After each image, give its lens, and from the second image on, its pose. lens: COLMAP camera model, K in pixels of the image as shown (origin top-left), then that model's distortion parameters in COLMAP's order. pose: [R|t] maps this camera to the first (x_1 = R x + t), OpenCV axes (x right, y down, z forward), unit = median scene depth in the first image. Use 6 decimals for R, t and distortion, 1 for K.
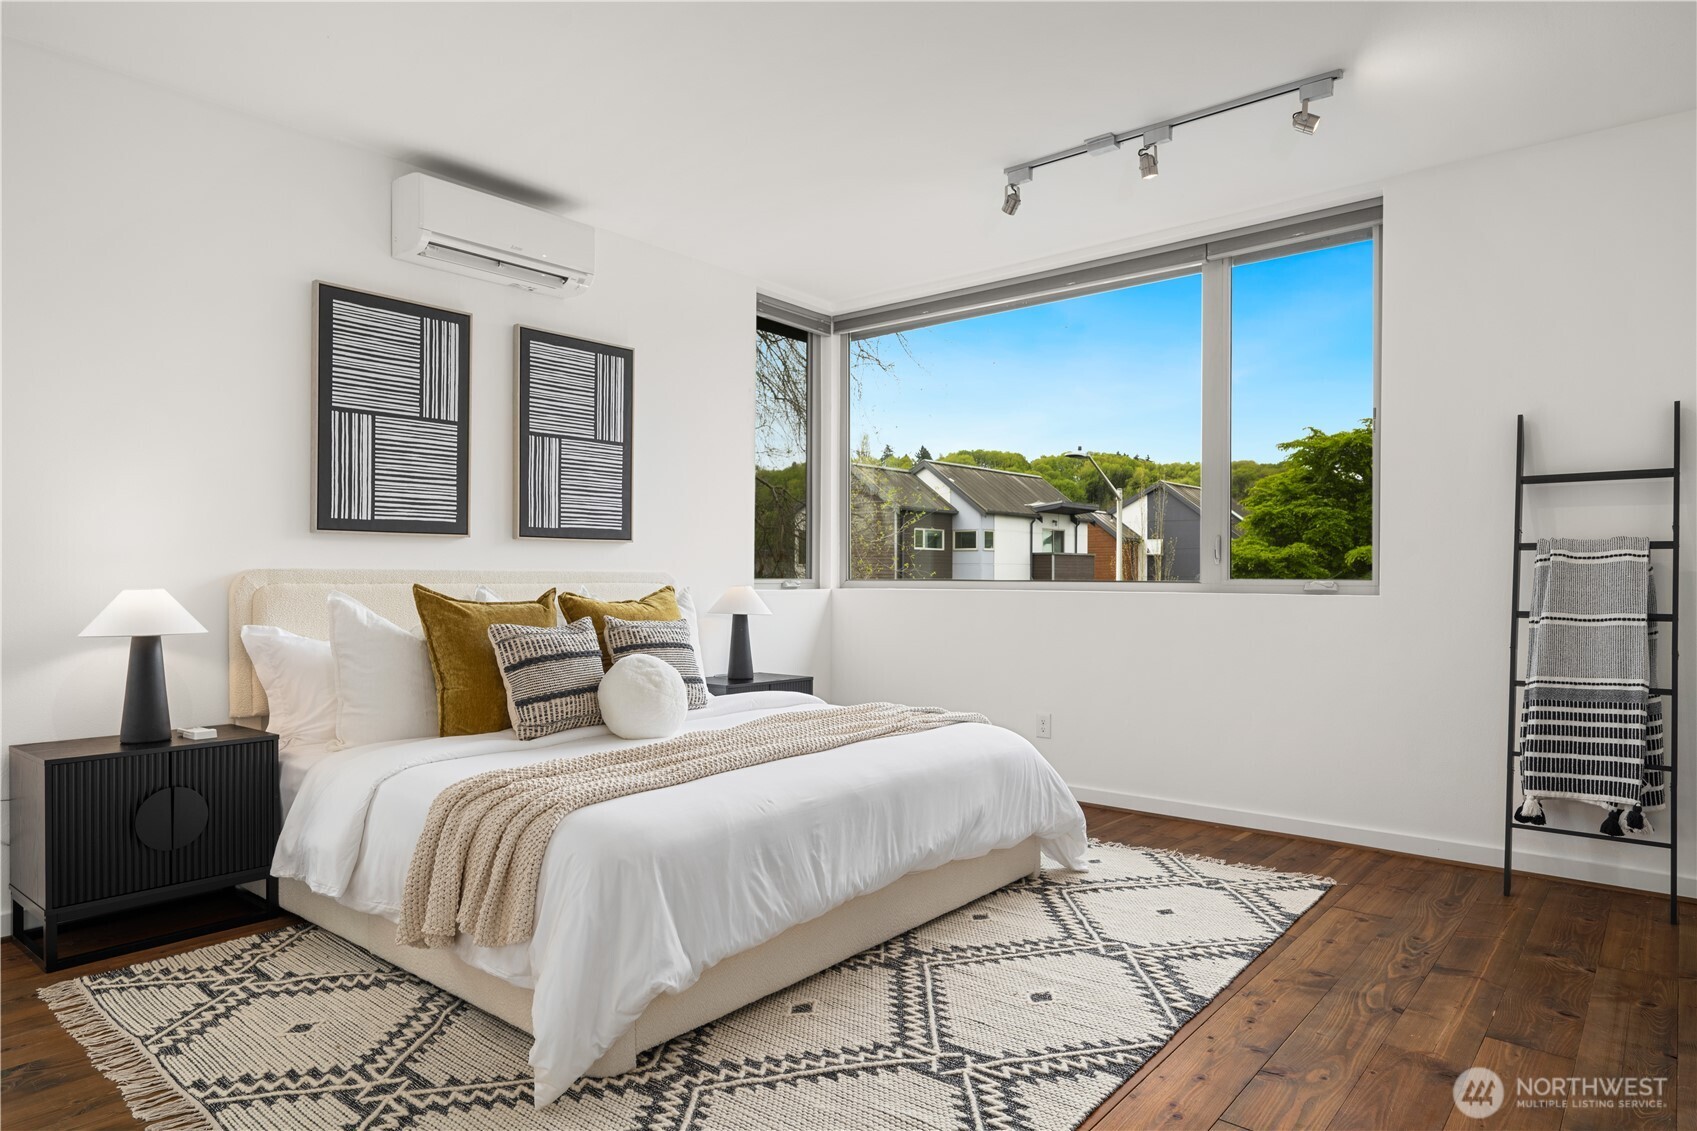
lens RADIAL K [[1015.3, 0, 850.1], [0, 1015.3, 574.0], [0, 0, 1]] dist [-0.004771, -0.001746]
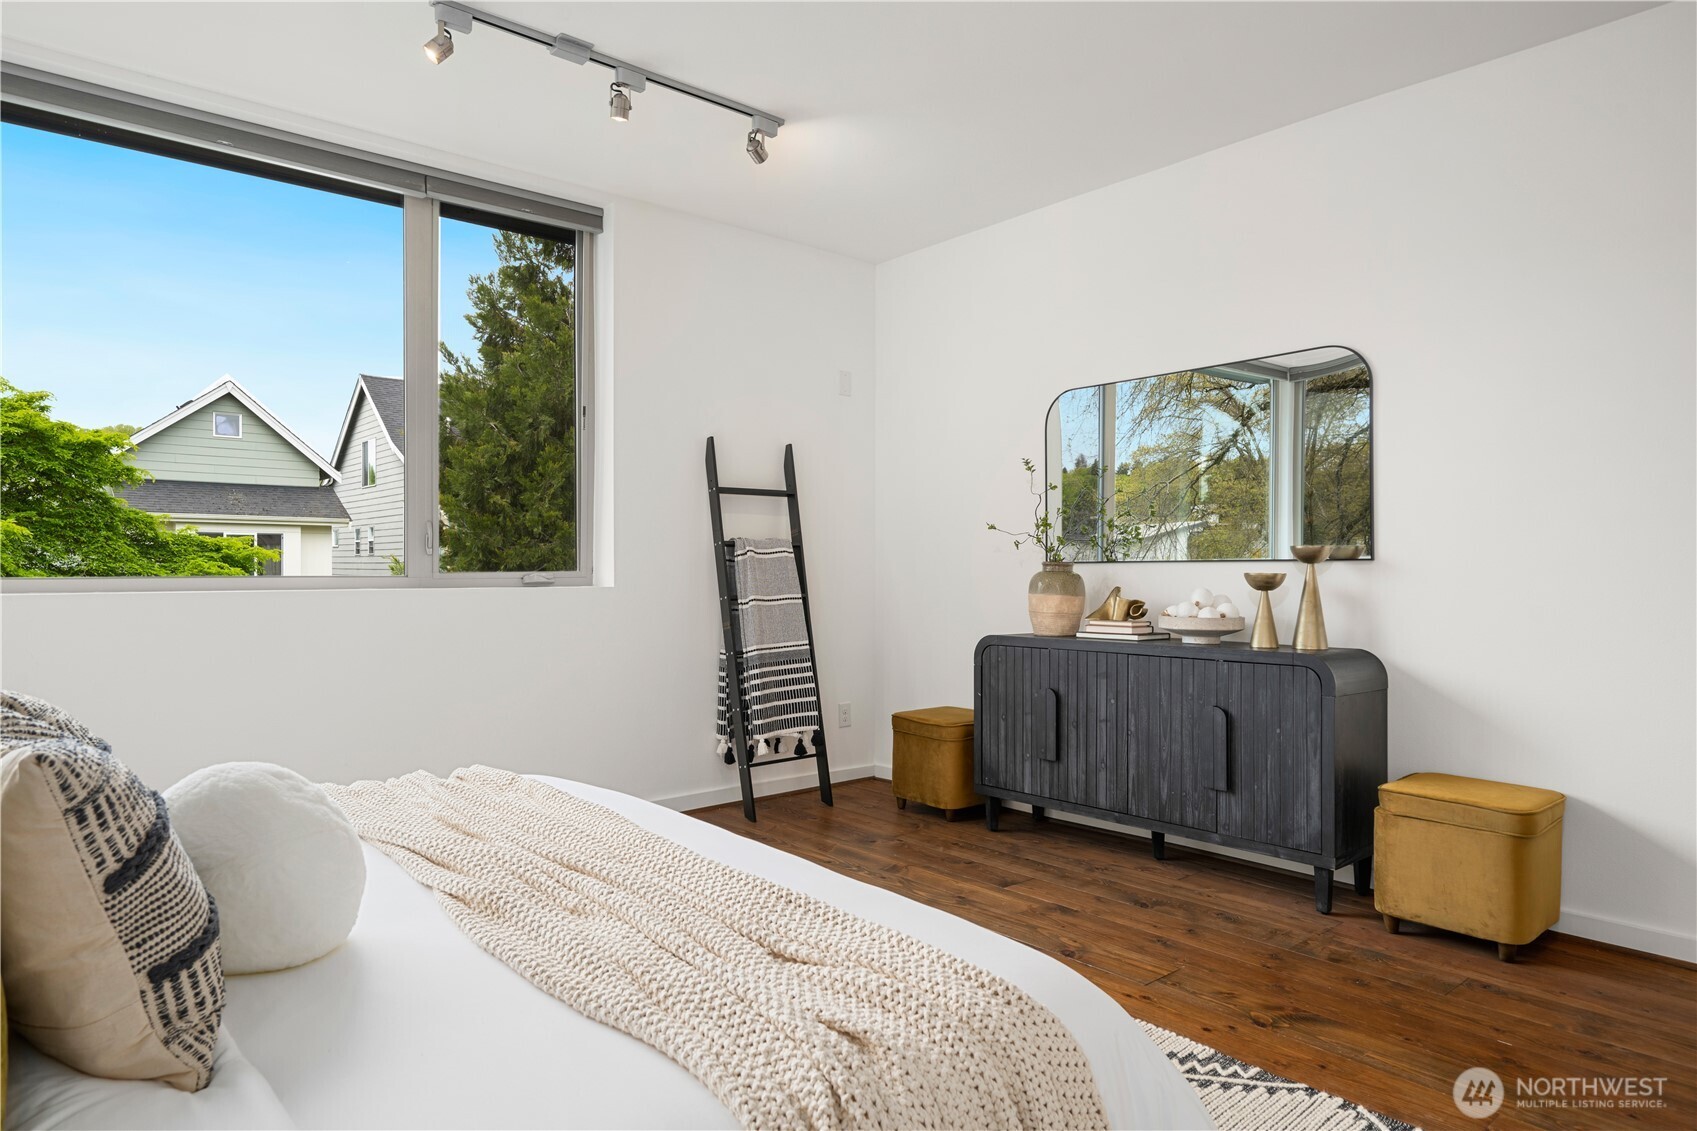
lens RADIAL K [[1015.3, 0, 850.3], [0, 1015.3, 560.5], [0, 0, 1]] dist [-0.004771, -0.001746]
pose [[0.149583, 0.007096, 0.988724, -0.606427], [0.001297, 0.999972, -0.007373, 0.003375], [-0.988748, 0.002385, 0.149570, 0.733059]]
